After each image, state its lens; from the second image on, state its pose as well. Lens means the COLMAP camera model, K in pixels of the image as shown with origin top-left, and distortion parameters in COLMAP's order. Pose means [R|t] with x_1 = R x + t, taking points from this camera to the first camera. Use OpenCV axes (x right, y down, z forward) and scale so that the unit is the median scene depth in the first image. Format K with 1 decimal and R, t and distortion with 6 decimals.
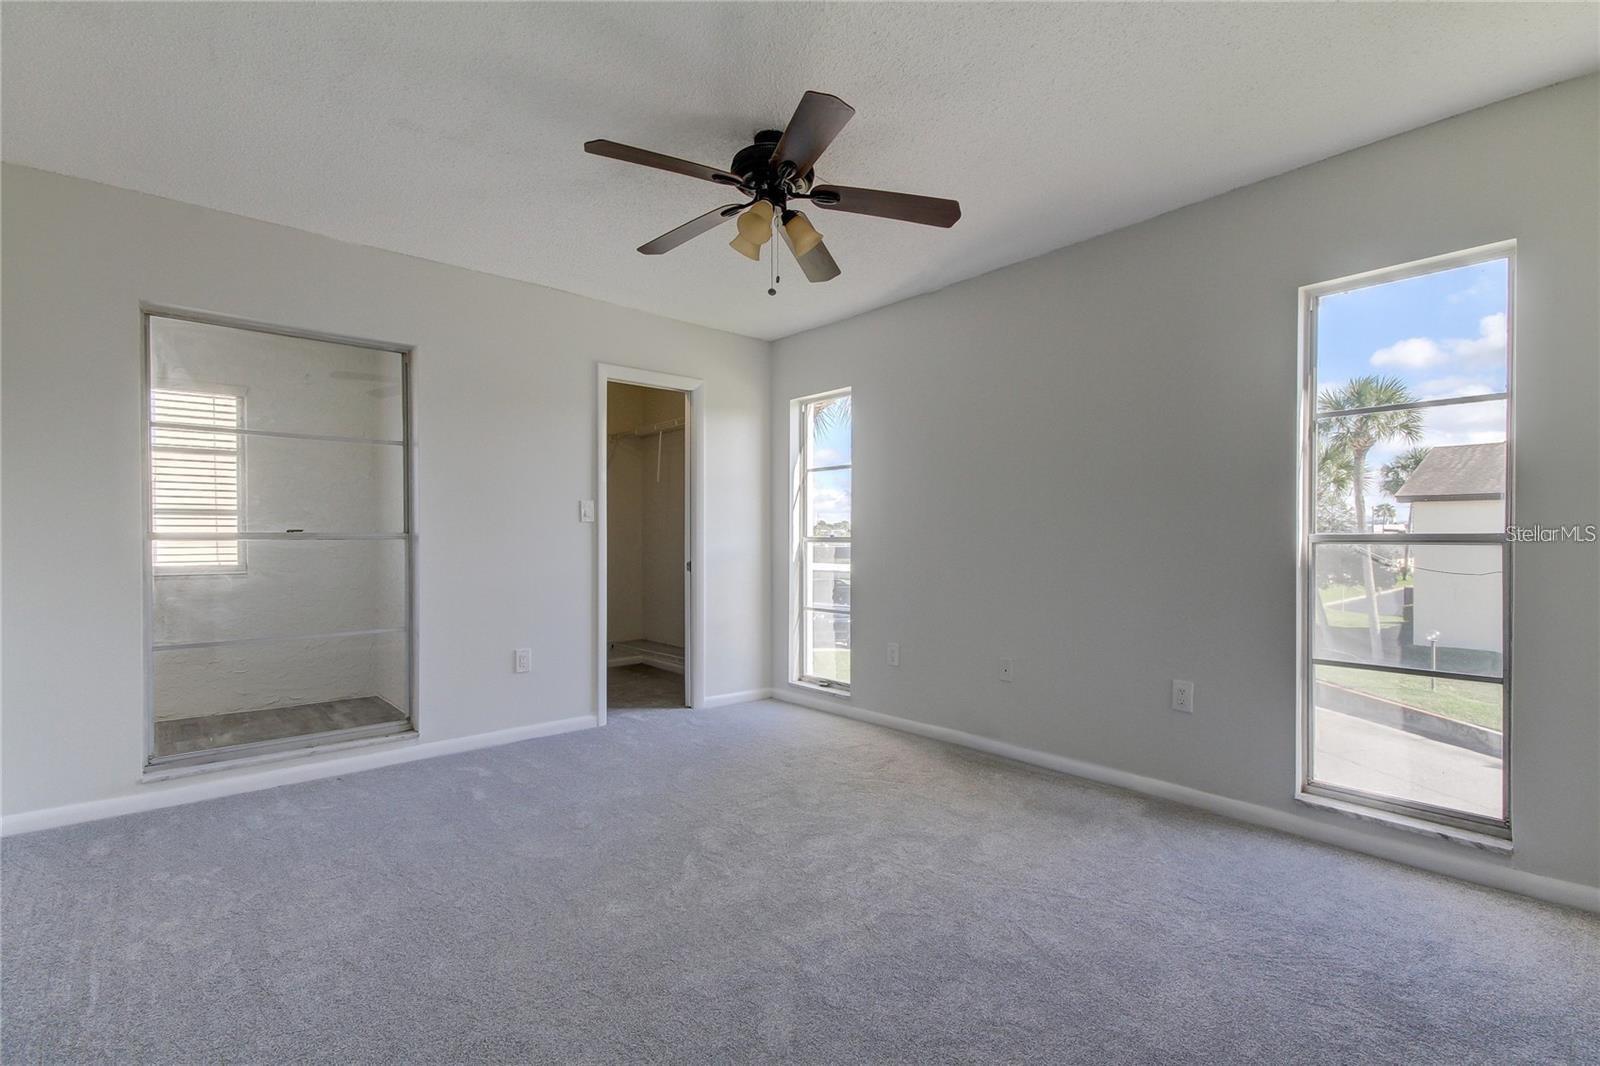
lens RADIAL K [[743.0, 0, 829.7], [0, 743.0, 537.7], [0, 0, 1]] dist [0.032841, -0.013487]
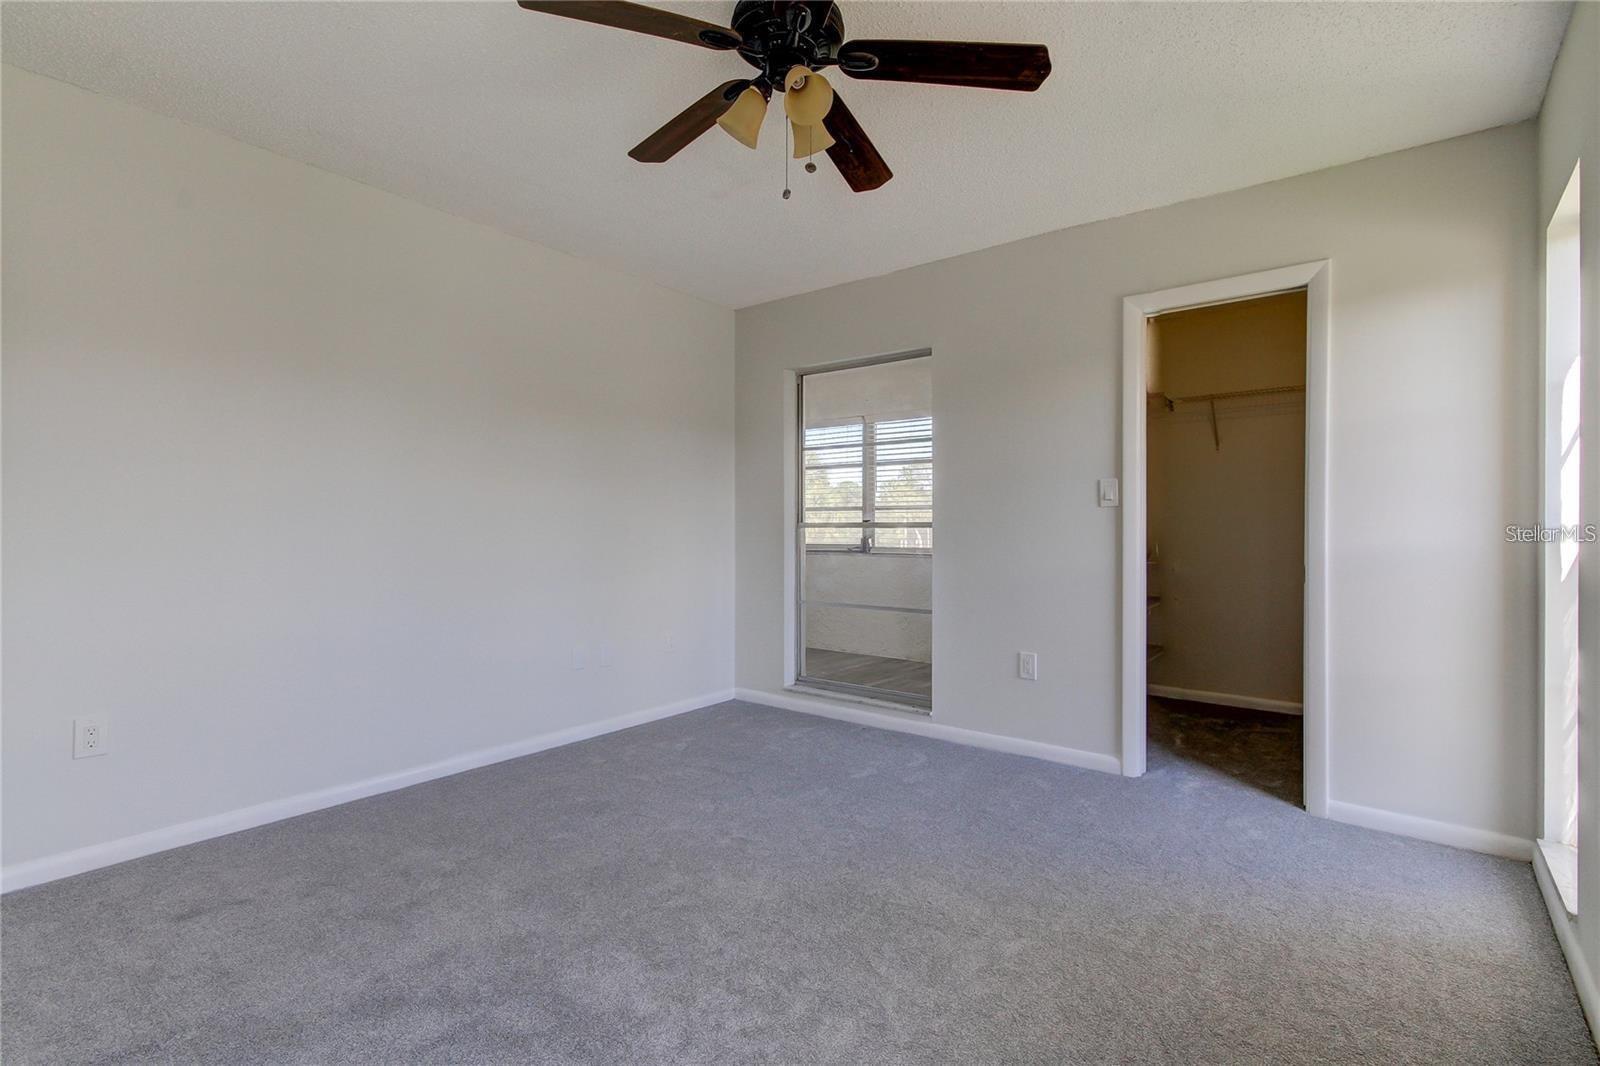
lens RADIAL K [[746.6, 0, 808.8], [0, 746.6, 541.7], [0, 0, 1]] dist [0.015260, -0.000532]
pose [[0.170126, 0.012725, -0.985340, 0.414758], [-0.011130, 0.999878, 0.010991, 0.011126], [0.985359, 0.009097, 0.170247, 0.595996]]
